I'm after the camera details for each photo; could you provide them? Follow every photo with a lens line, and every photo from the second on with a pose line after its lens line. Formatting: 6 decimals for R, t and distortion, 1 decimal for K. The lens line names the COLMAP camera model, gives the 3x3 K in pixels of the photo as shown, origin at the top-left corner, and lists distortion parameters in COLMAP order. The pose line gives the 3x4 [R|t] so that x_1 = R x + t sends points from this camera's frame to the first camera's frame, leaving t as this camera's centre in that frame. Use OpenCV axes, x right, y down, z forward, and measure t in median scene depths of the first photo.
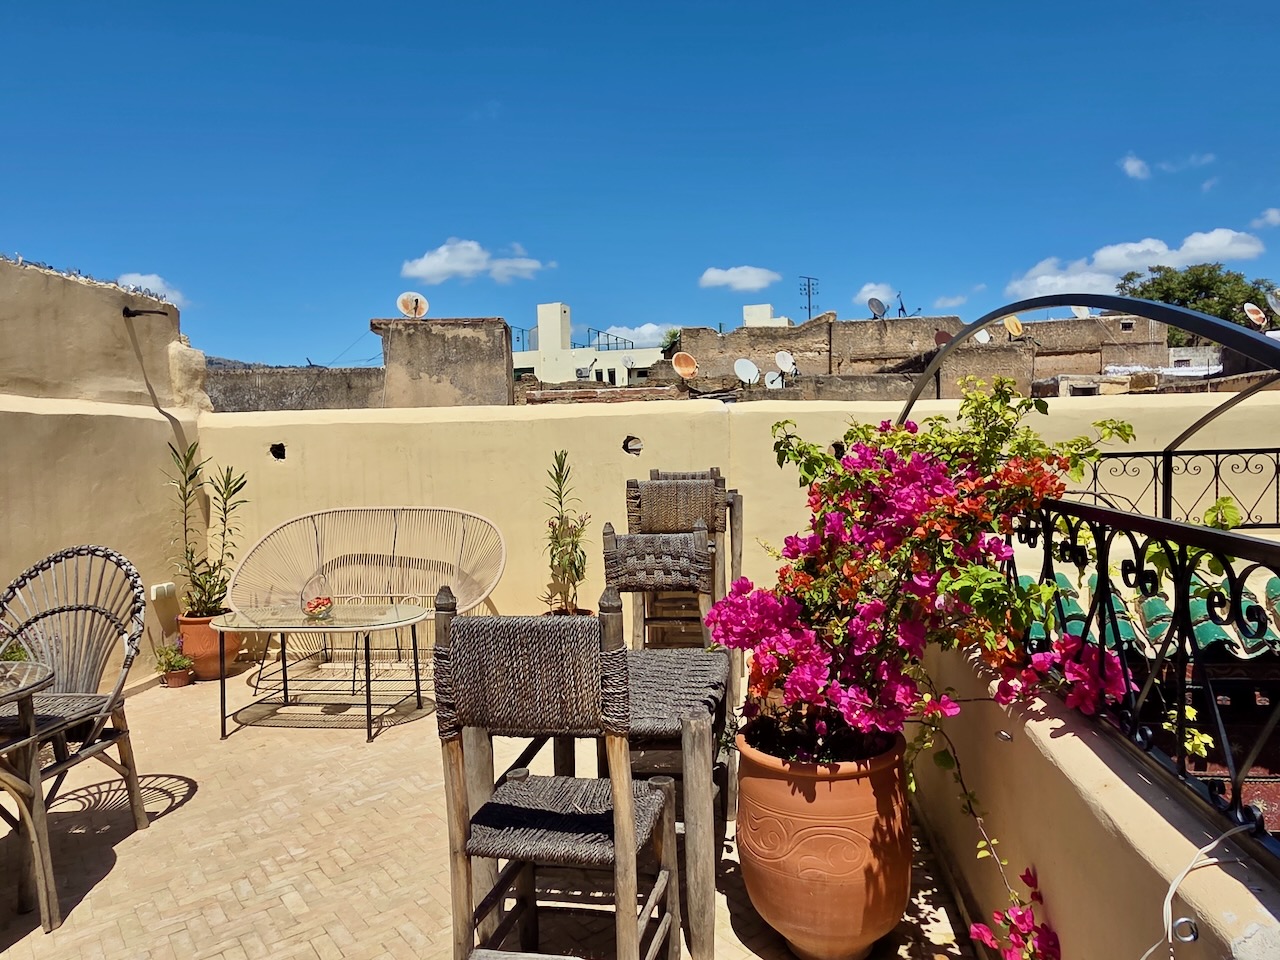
lens RADIAL K [[838.9, 0, 635.5], [0, 838.9, 471.6], [0, 0, 1]] dist [-0.002868, -0.000632]
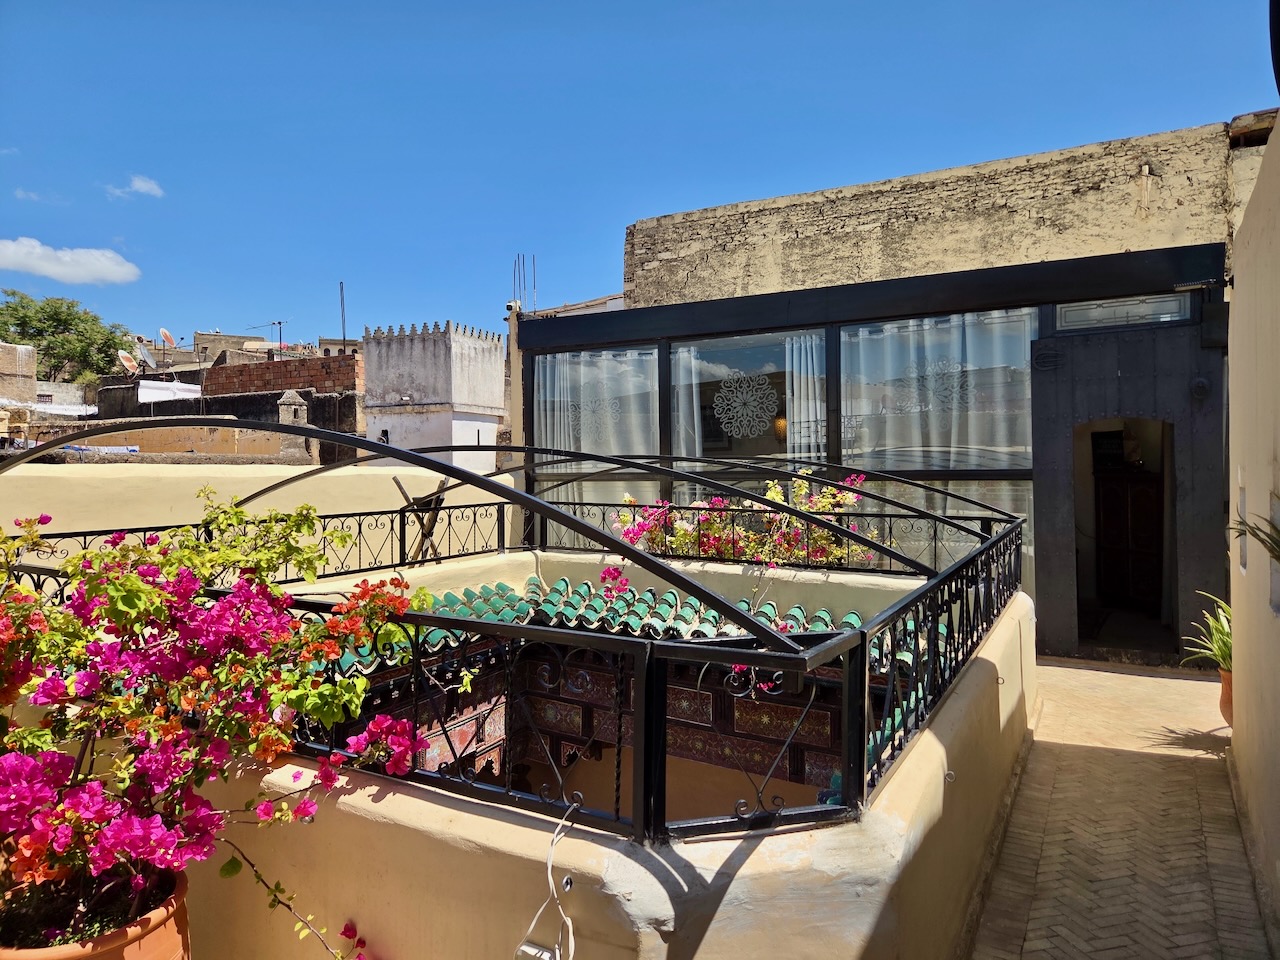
lens RADIAL K [[864.6, 0, 630.6], [0, 864.6, 471.2], [0, 0, 1]] dist [0.060206, -0.036847]
pose [[0.381230, 0.021535, 0.924229, -0.168142], [0.017441, 0.999383, -0.030480, -0.037946], [-0.924316, 0.027739, 0.380620, 0.041973]]
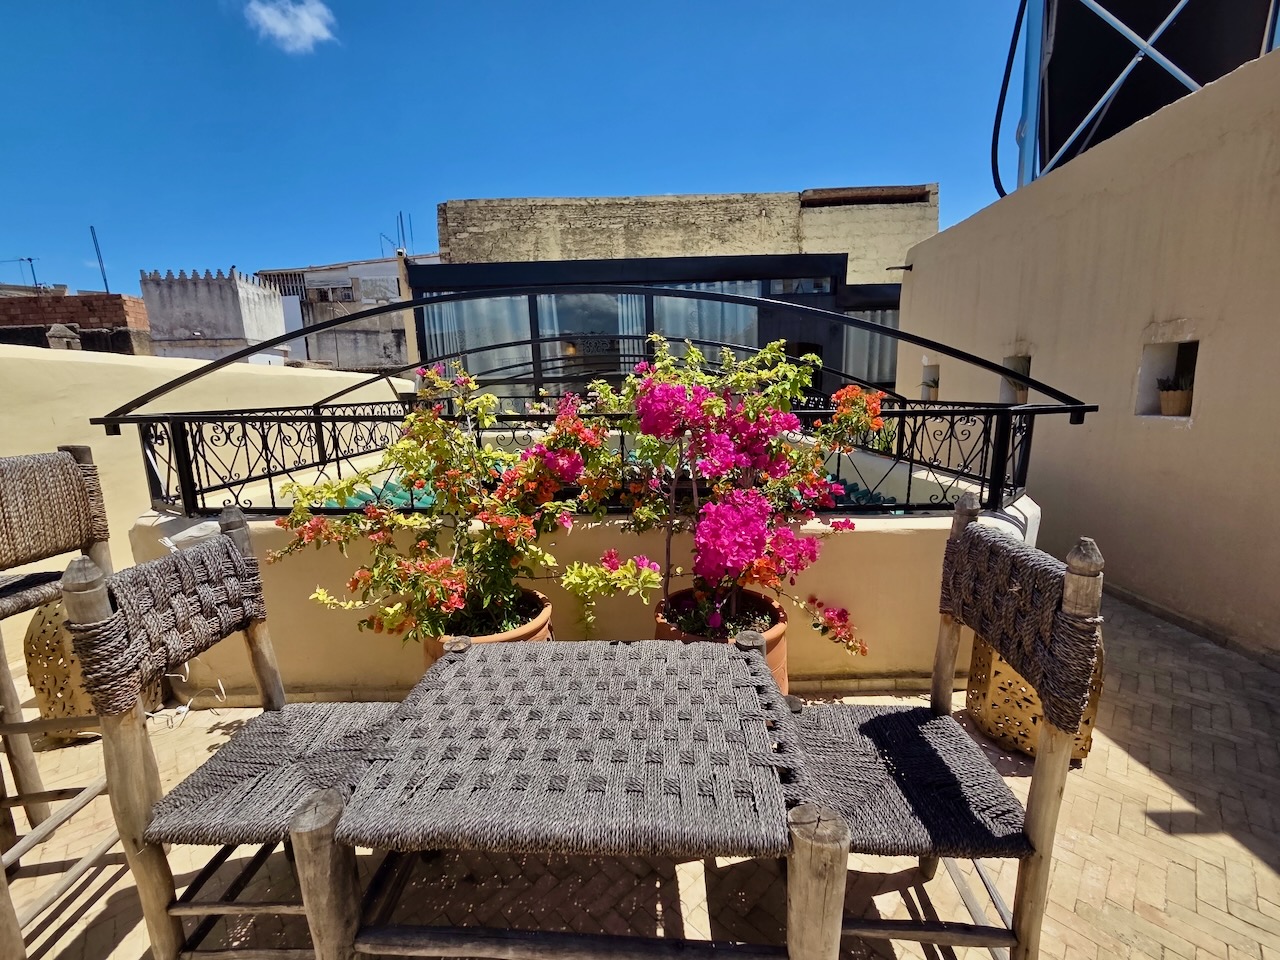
lens RADIAL K [[530.0, 0, 647.9], [0, 530.0, 484.9], [0, 0, 1]] dist [0.000667, -0.000299]
pose [[-0.126146, -0.146549, 0.981127, -0.203837], [0.054308, 0.986524, 0.154338, -0.000815], [-0.990524, 0.072752, -0.116488, 0.472765]]
